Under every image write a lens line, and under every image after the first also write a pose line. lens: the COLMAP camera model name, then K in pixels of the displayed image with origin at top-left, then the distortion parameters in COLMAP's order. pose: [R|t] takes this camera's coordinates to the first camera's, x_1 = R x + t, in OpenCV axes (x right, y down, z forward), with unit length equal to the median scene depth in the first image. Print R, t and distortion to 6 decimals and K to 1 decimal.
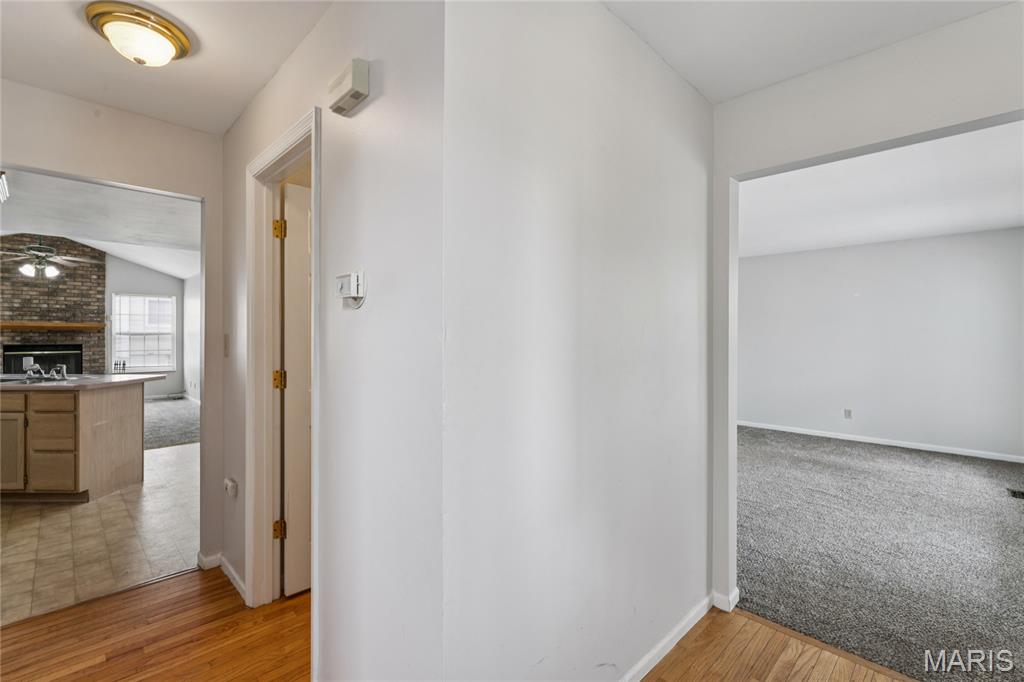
lens RADIAL K [[453.7, 0, 510.1], [0, 453.7, 335.8], [0, 0, 1]] dist [-0.002393, -0.000001]
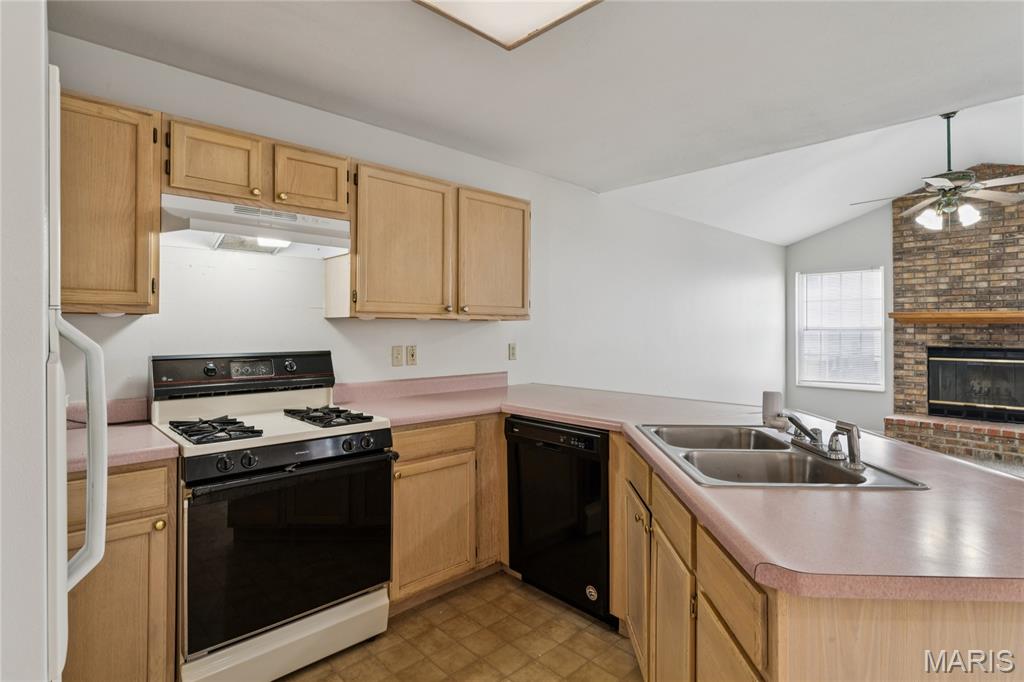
lens RADIAL K [[528.6, 0, 505.0], [0, 528.6, 324.2], [0, 0, 1]] dist [-0.000802, 0.000102]
pose [[-0.029002, -0.013966, -0.999482, -0.301389], [-0.004219, 0.999895, -0.013850, 0.000270], [0.999570, 0.003815, -0.029058, 0.381734]]
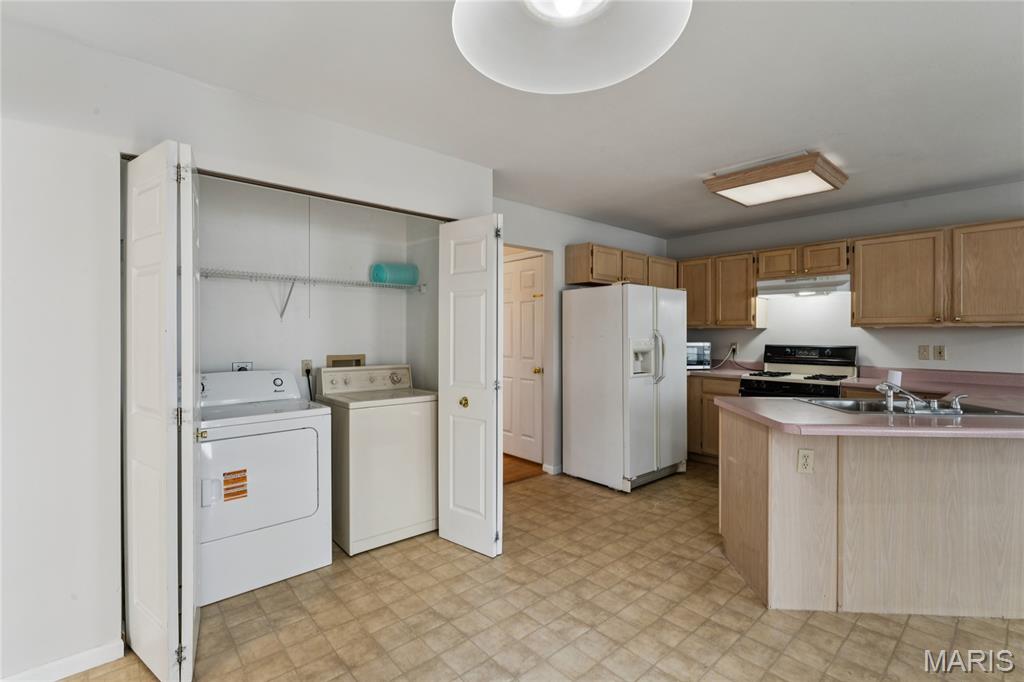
lens RADIAL K [[453.7, 0, 508.6], [0, 453.7, 337.0], [0, 0, 1]] dist [-0.002393, -0.000001]
pose [[-0.998266, -0.007104, 0.058431, -0.275680], [-0.006754, 0.999958, 0.006190, 0.002198], [-0.058473, 0.005785, -0.998272, 0.790921]]
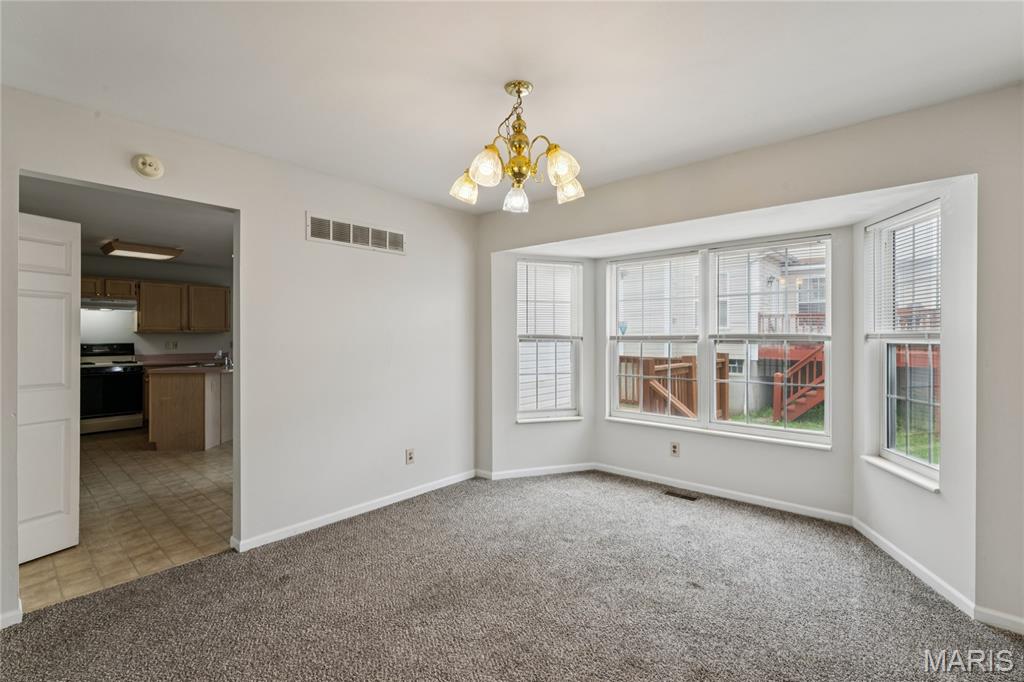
lens RADIAL K [[453.7, 0, 505.9], [0, 453.7, 338.0], [0, 0, 1]] dist [-0.002393, -0.000001]
pose [[0.081999, -0.000804, -0.996632, 0.274812], [-0.001669, 0.999998, -0.000944, 0.003088], [0.996631, 0.001741, 0.081998, 0.890096]]
